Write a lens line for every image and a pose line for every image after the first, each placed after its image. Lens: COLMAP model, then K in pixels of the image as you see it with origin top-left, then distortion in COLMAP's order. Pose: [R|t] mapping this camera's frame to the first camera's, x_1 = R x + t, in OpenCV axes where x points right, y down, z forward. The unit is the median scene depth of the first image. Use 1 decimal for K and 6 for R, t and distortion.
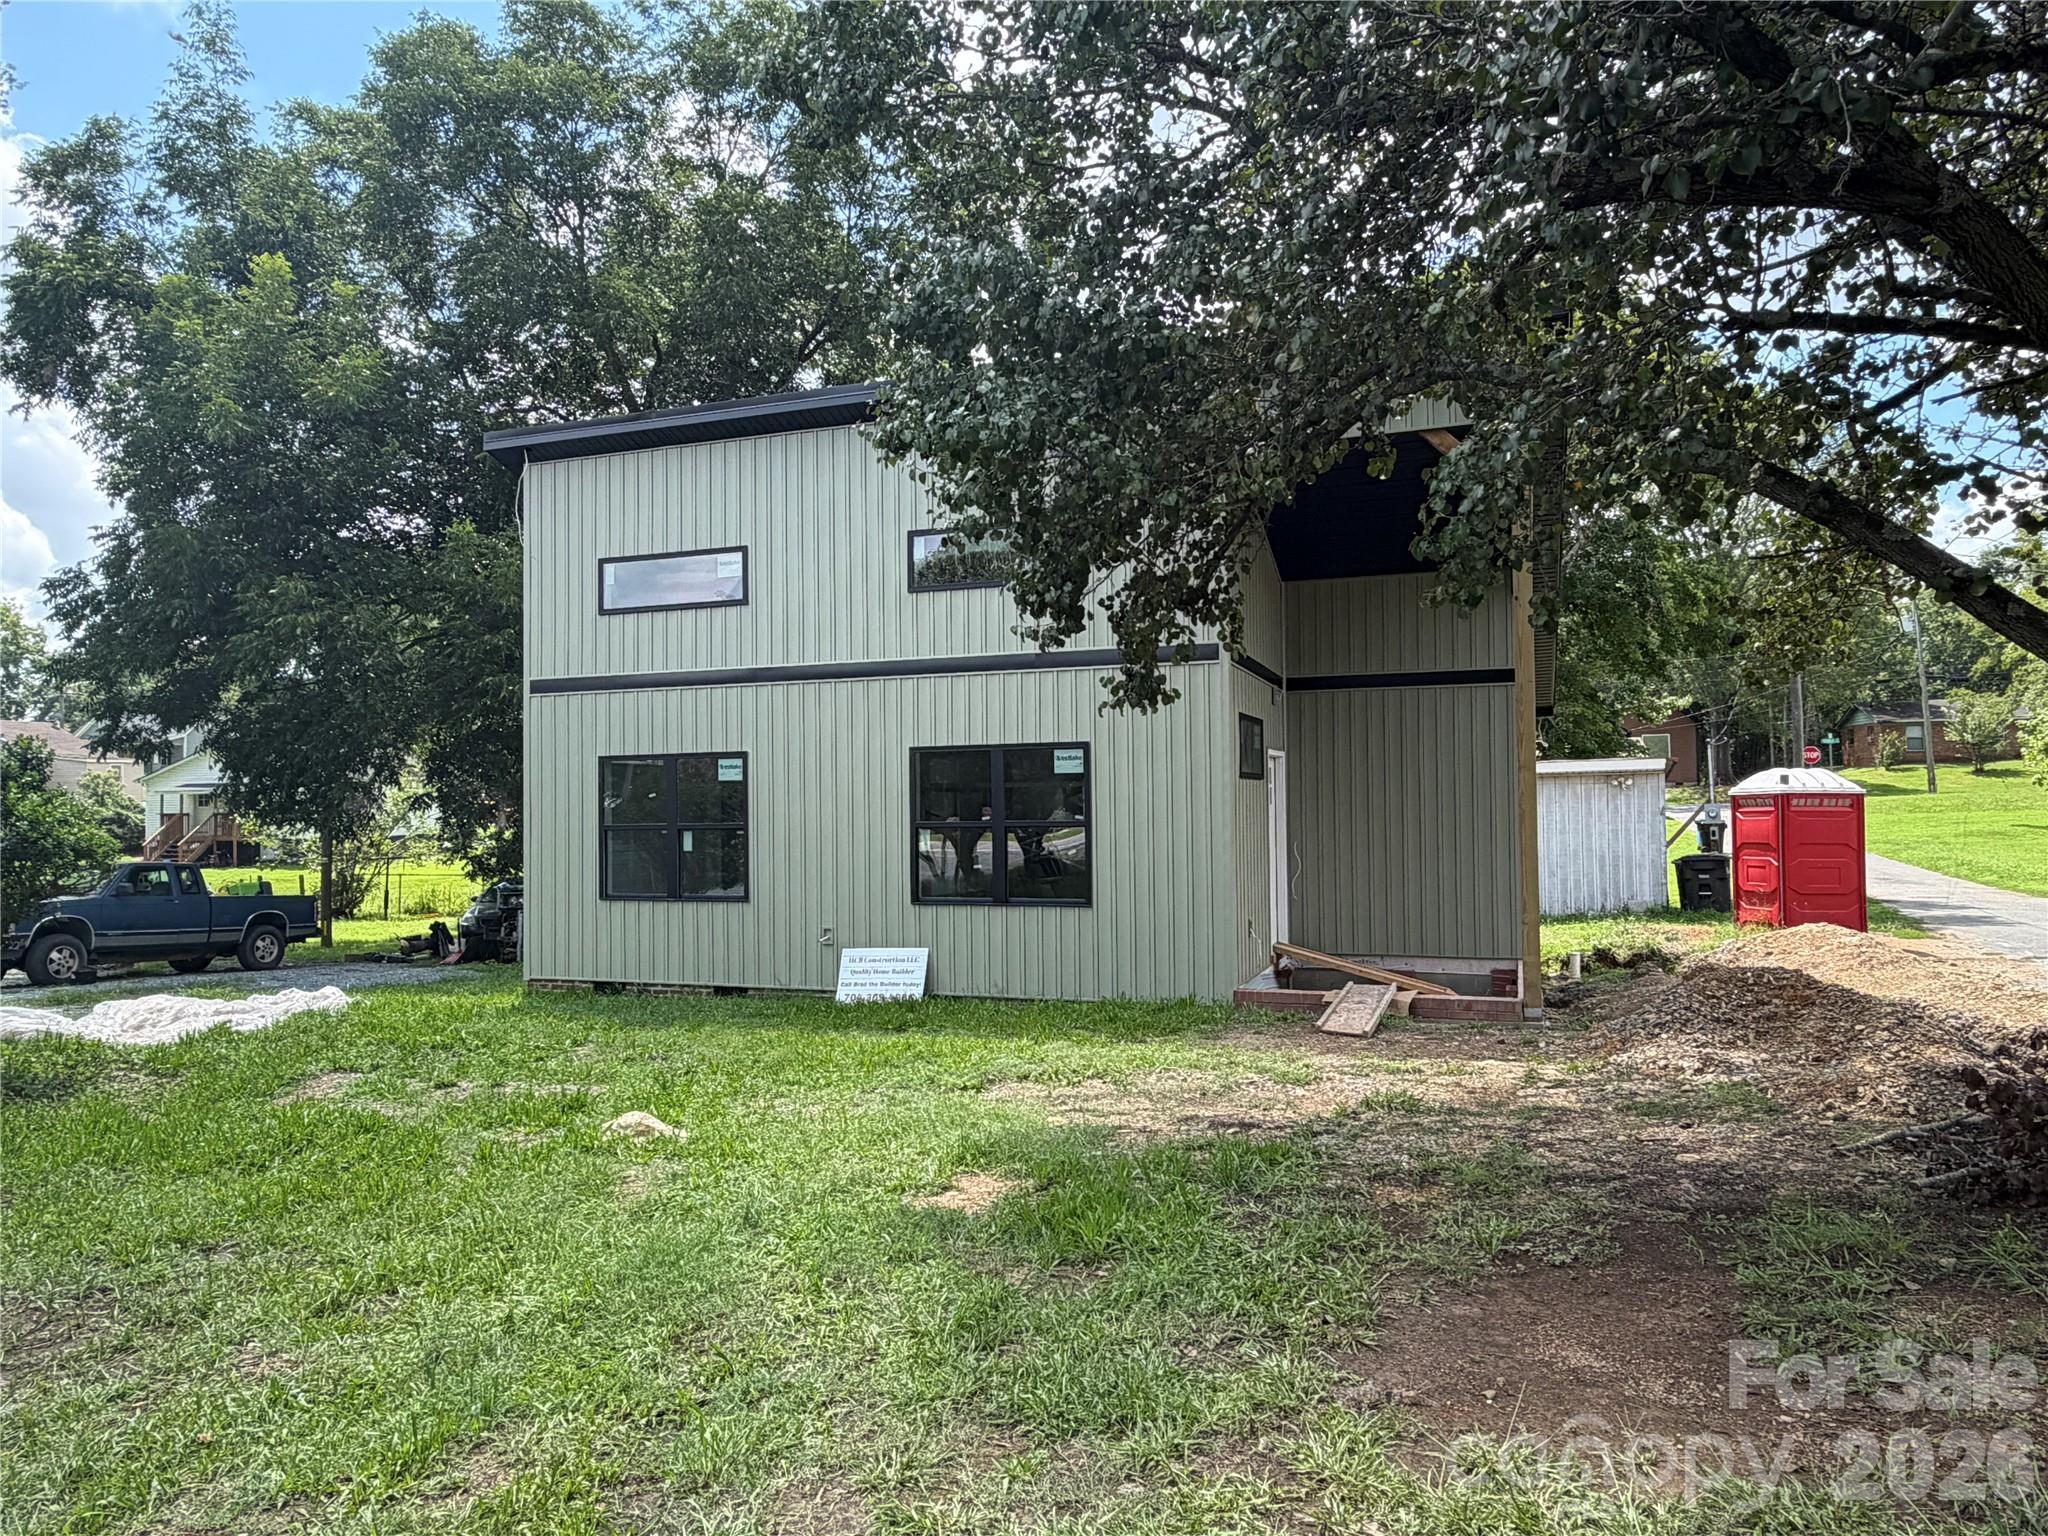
lens RADIAL K [[1458.5, 0, 1020.4], [0, 1458.5, 772.6], [0, 0, 1]] dist [-0.011909, 0.000158]
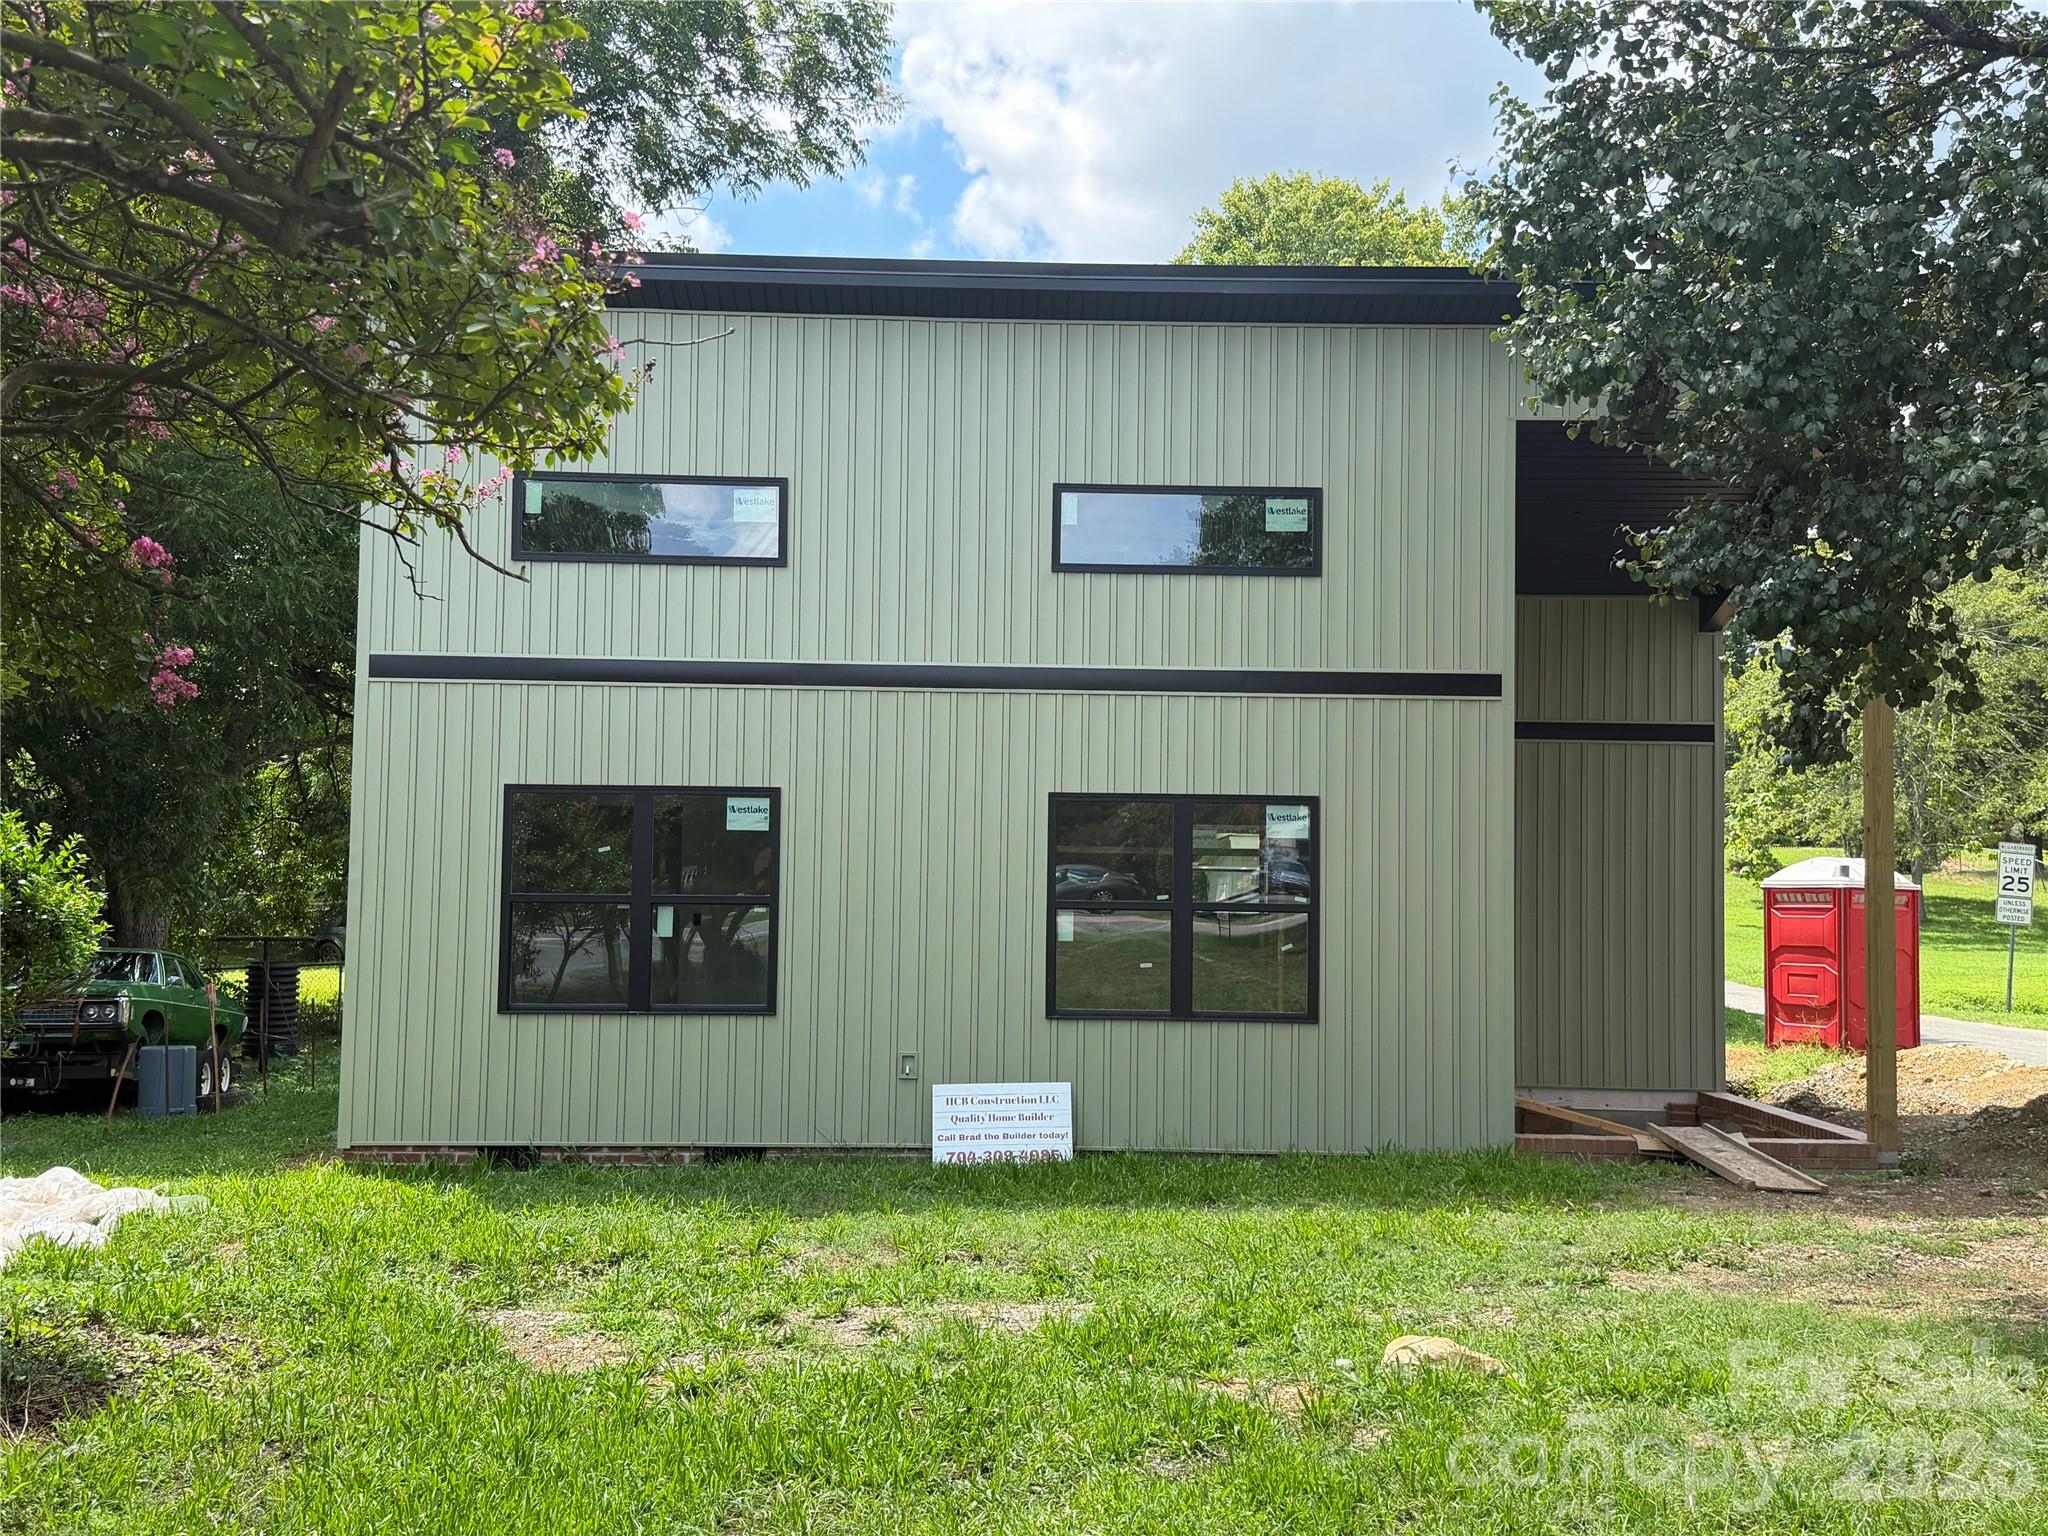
lens RADIAL K [[1890.7, 0, 1017.3], [0, 1890.7, 777.7], [0, 0, 1]] dist [0.077876, 0.000000]
pose [[0.920971, 0.046862, 0.386802, -0.418524], [-0.035443, 0.998701, -0.036605, 0.008759], [-0.388015, 0.020003, 0.921436, 0.164506]]
